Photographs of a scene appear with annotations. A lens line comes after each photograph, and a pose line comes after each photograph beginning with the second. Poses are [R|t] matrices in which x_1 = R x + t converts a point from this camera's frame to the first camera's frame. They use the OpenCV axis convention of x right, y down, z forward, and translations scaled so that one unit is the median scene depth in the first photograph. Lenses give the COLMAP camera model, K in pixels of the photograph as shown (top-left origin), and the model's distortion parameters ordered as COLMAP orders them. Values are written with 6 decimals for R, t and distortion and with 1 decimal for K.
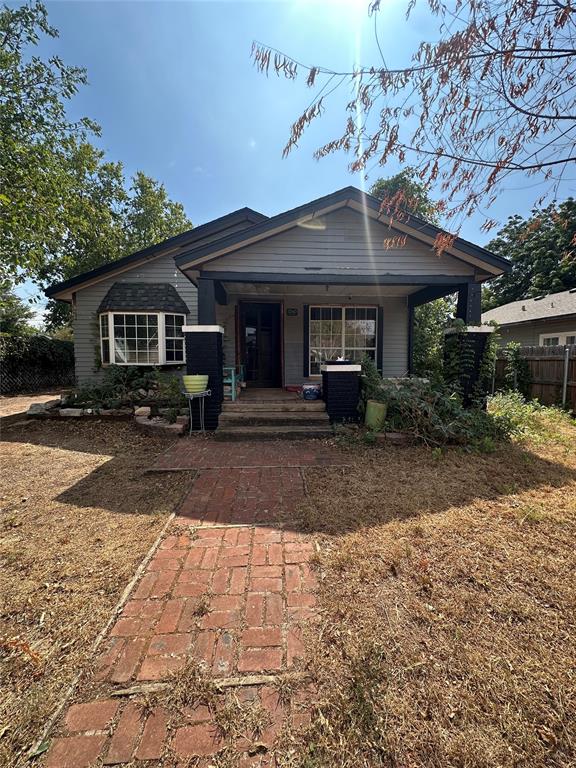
lens RADIAL K [[307.0, 0, 287.1], [0, 307.0, 381.9], [0, 0, 1]] dist [-0.003503, 0.000926]
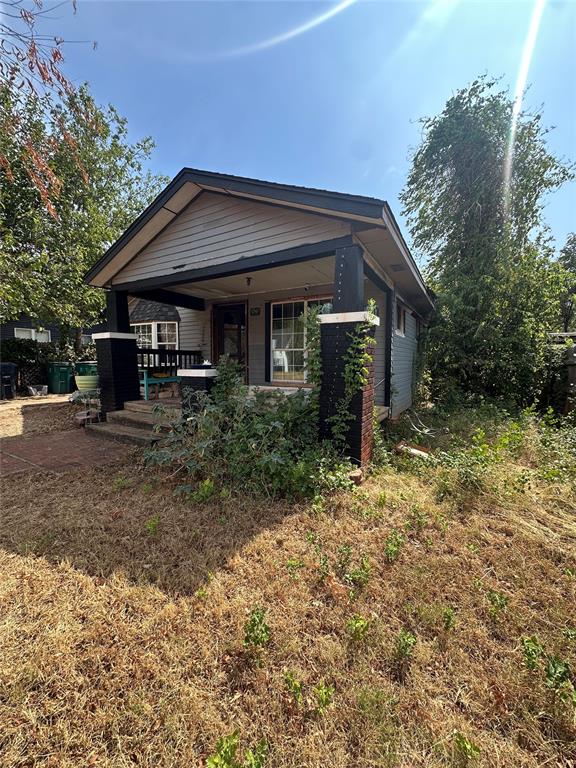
lens RADIAL K [[307.0, 0, 288.3], [0, 307.0, 381.6], [0, 0, 1]] dist [-0.003503, 0.000926]
pose [[0.834391, 0.039899, -0.549728, 0.680840], [-0.042501, 0.999064, 0.008004, -0.028338], [0.549533, 0.016686, 0.835306, 0.303799]]
